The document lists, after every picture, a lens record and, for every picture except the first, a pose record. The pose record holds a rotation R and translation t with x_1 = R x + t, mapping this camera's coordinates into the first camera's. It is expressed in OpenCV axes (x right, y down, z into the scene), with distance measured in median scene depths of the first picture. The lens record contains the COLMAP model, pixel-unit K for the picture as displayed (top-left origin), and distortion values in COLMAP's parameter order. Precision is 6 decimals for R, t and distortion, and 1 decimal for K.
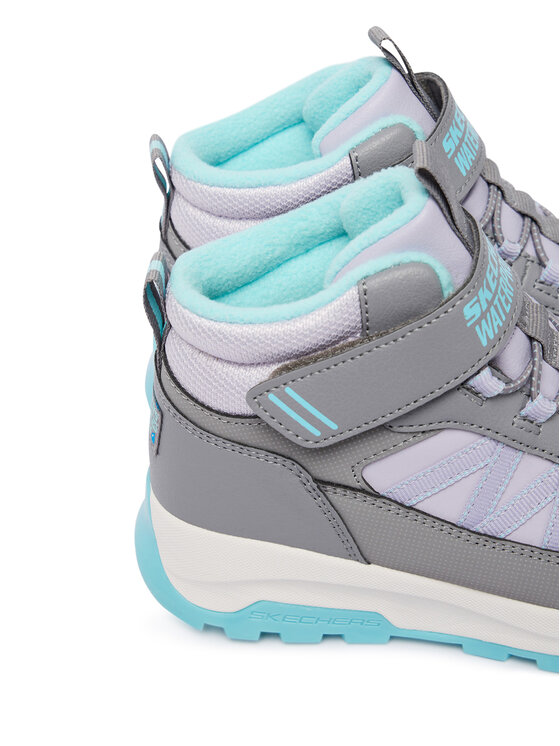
lens RADIAL K [[1544.2, 0, 280.0], [0, 1544.2, 373.0], [0, 0, 1]] dist [-0.000974, 0.025734]
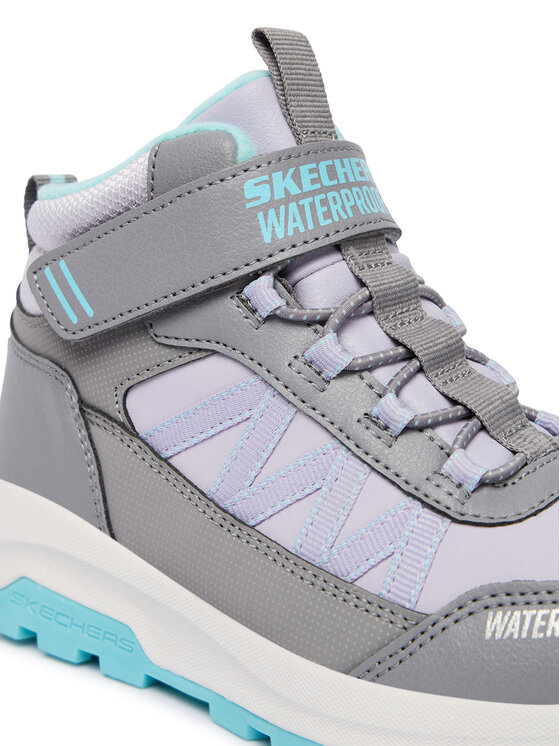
lens RADIAL K [[1544.2, 0, 280.0], [0, 1544.2, 373.0], [0, 0, 1]] dist [-0.000974, 0.025734]
pose [[0.835026, 0.171534, -0.522788, 0.542575], [-0.375847, 0.871758, -0.314288, 0.276674], [0.401834, 0.458927, 0.792411, 0.386985]]
